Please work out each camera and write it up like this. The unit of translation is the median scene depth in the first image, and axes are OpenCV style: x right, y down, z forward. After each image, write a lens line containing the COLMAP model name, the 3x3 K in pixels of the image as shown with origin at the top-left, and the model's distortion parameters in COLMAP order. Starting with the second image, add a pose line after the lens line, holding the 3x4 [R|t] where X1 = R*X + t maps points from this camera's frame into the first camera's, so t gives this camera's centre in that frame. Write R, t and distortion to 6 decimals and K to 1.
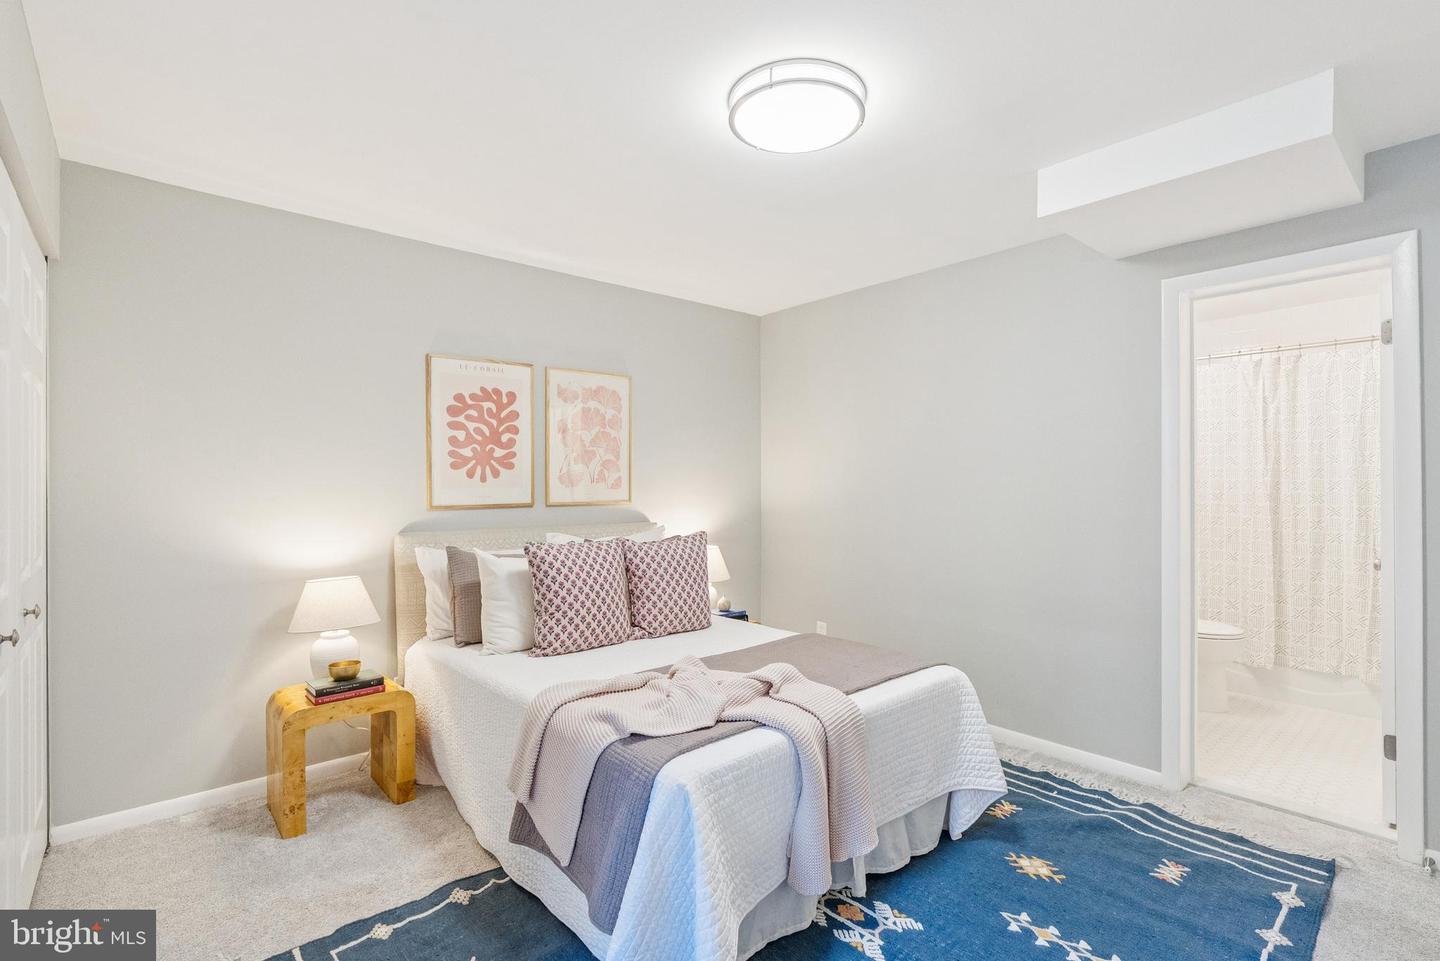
lens RADIAL K [[665.4, 0, 720.2], [0, 665.4, 479.1], [0, 0, 1]] dist [-0.014294, 0.003731]
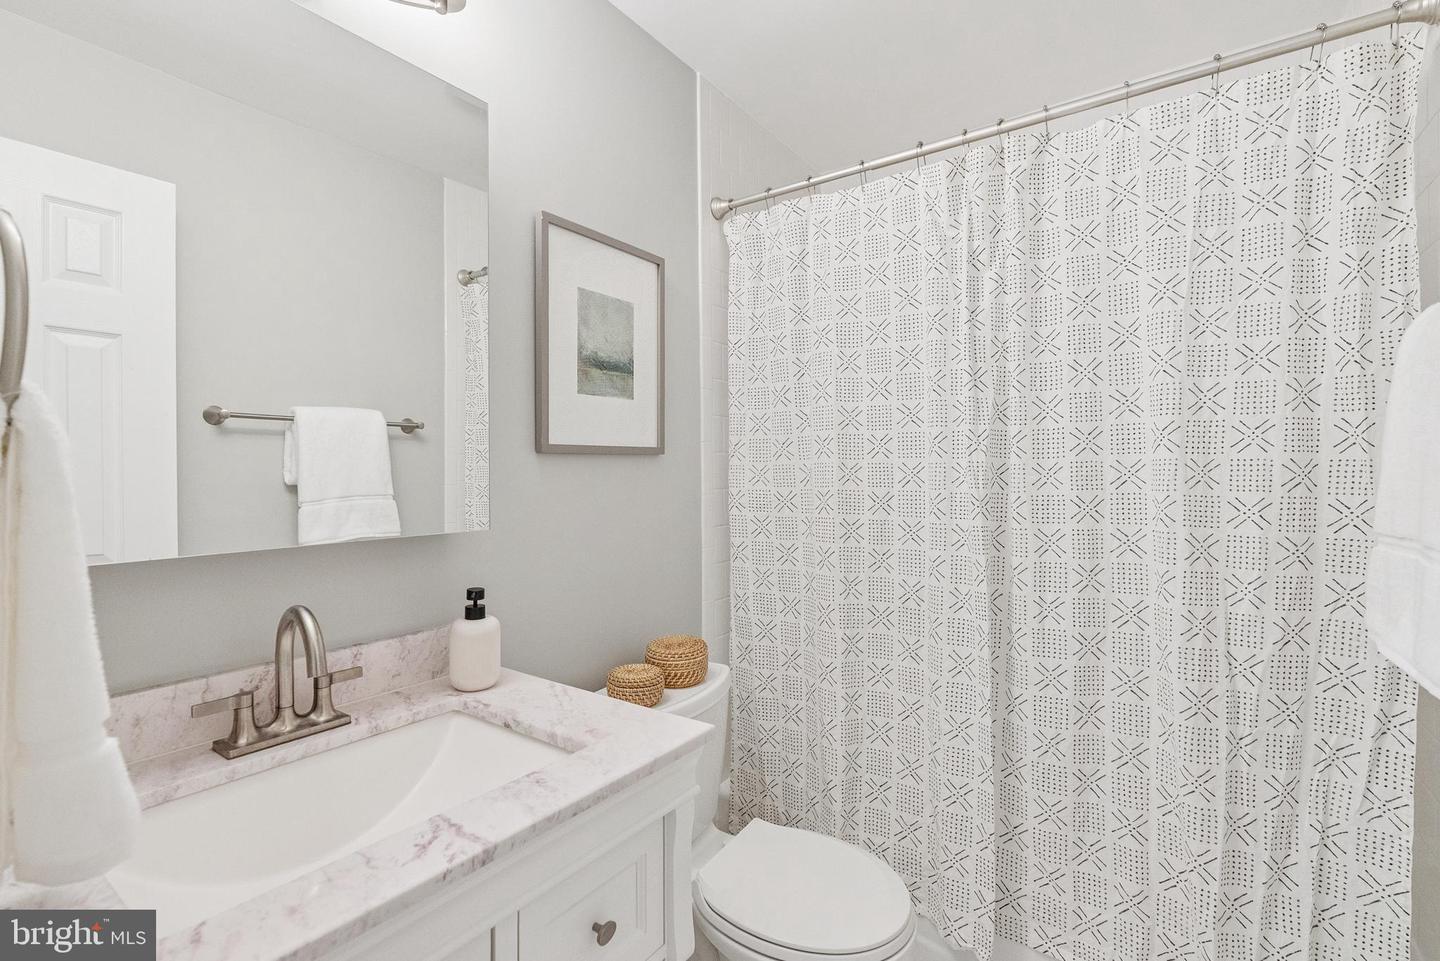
lens RADIAL K [[665.4, 0, 718.6], [0, 665.4, 471.9], [0, 0, 1]] dist [-0.014294, 0.003731]
pose [[0.965851, -0.004927, 0.259052, 0.208287], [0.005248, 0.999986, -0.000547, 0.002577], [-0.259046, 0.001888, 0.965863, 0.237927]]
